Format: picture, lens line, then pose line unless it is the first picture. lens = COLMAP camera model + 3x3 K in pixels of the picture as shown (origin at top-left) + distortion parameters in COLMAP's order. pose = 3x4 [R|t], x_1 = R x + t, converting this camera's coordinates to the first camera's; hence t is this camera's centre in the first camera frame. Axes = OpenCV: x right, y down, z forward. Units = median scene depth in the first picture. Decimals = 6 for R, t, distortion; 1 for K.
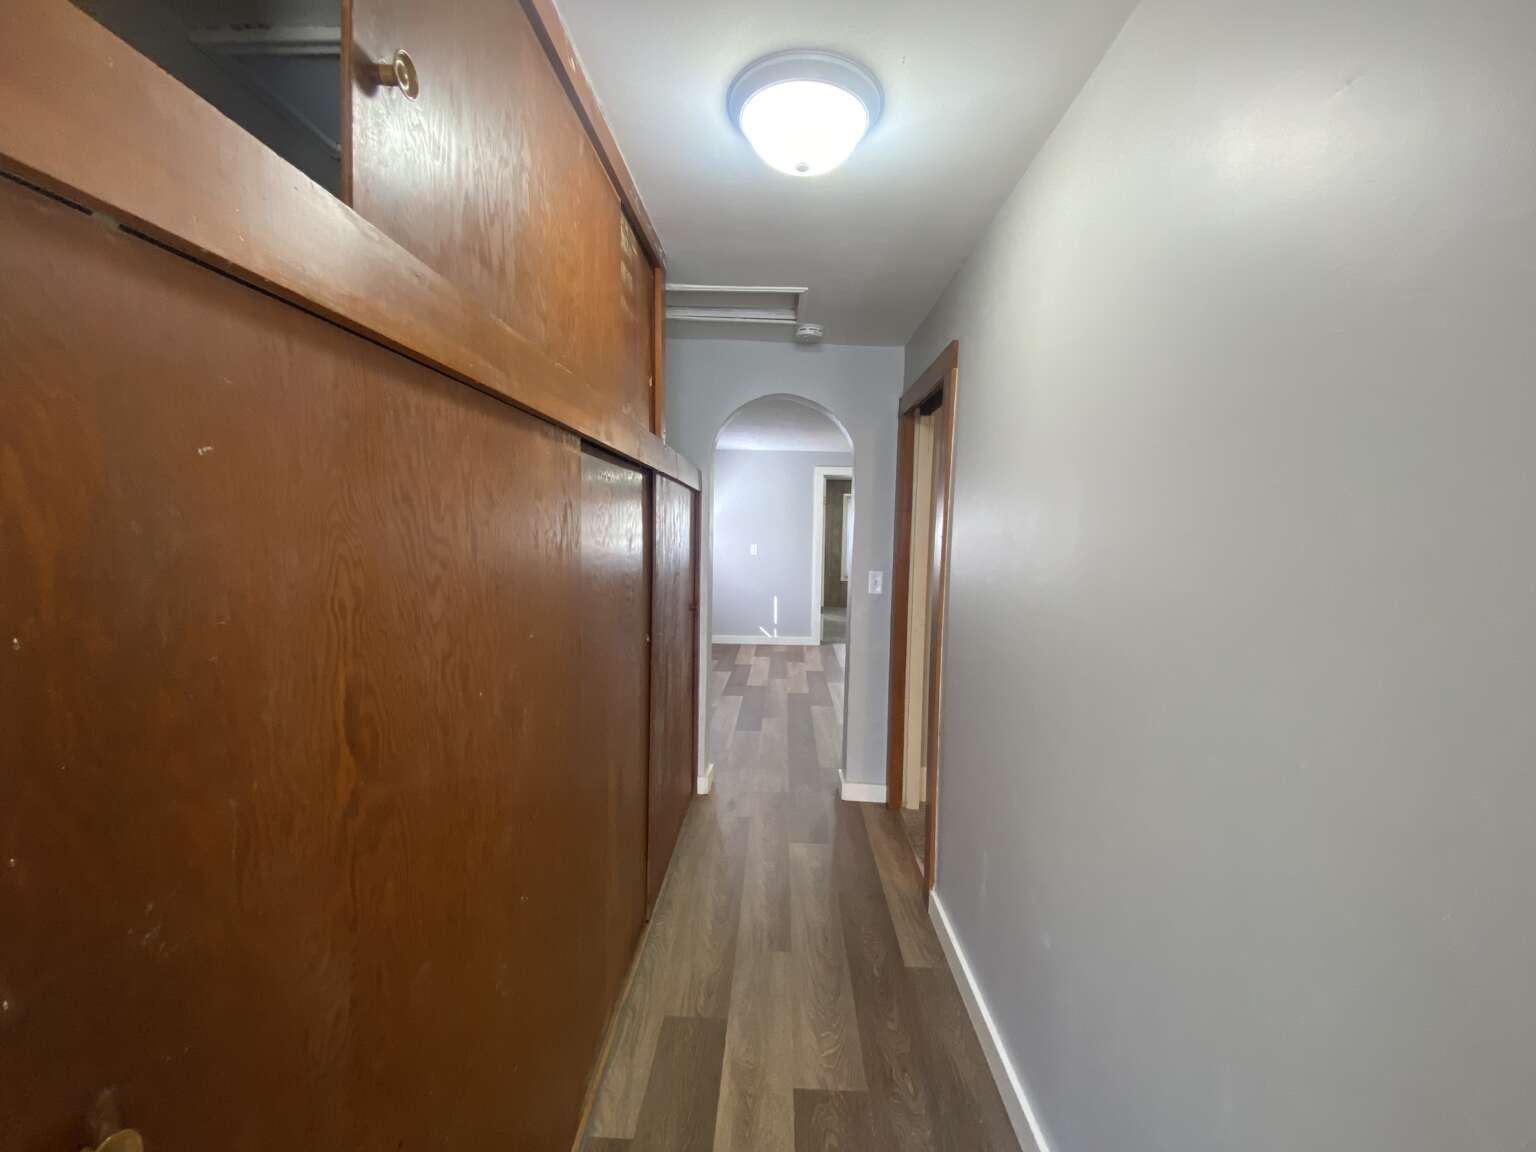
lens RADIAL K [[645.8, 0, 767.3], [0, 645.8, 580.3], [0, 0, 1]] dist [0.055859, -0.000246]
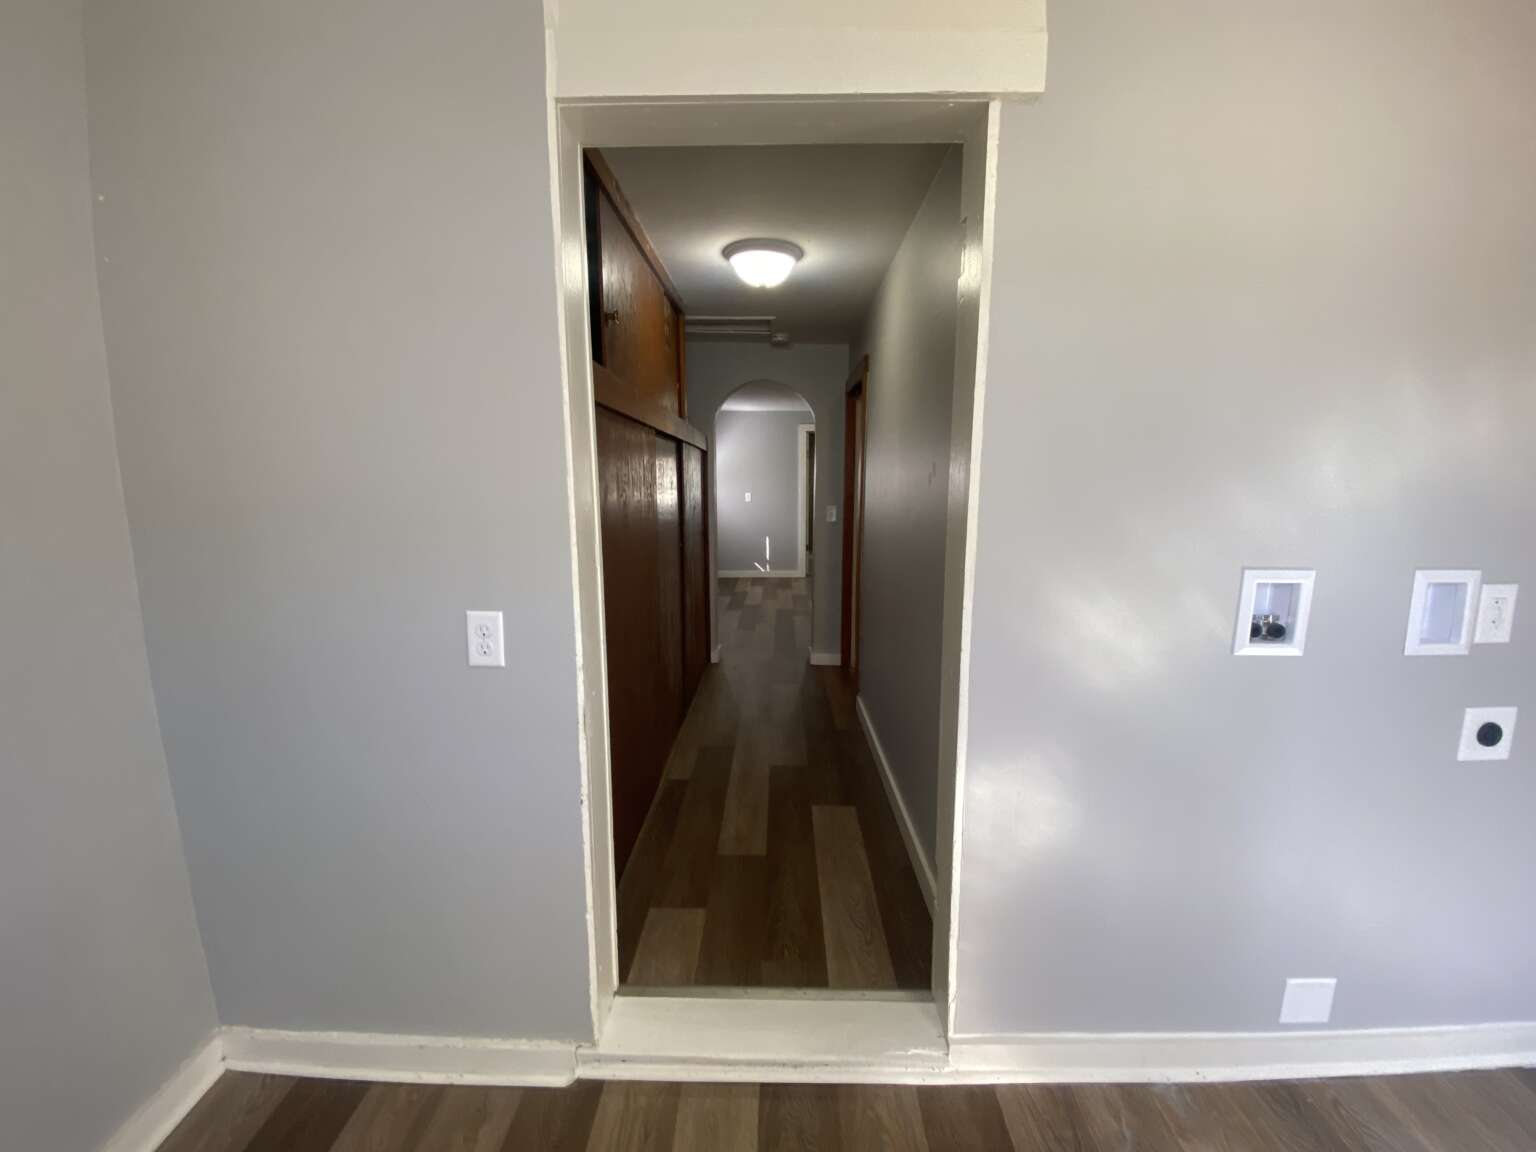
lens RADIAL K [[645.8, 0, 767.3], [0, 645.8, 580.3], [0, 0, 1]] dist [0.055859, -0.000246]
pose [[0.999795, -0.020130, 0.002255, 0.019429], [0.019912, 0.997148, 0.072790, 0.043749], [-0.003714, -0.072730, 0.997345, -0.431775]]
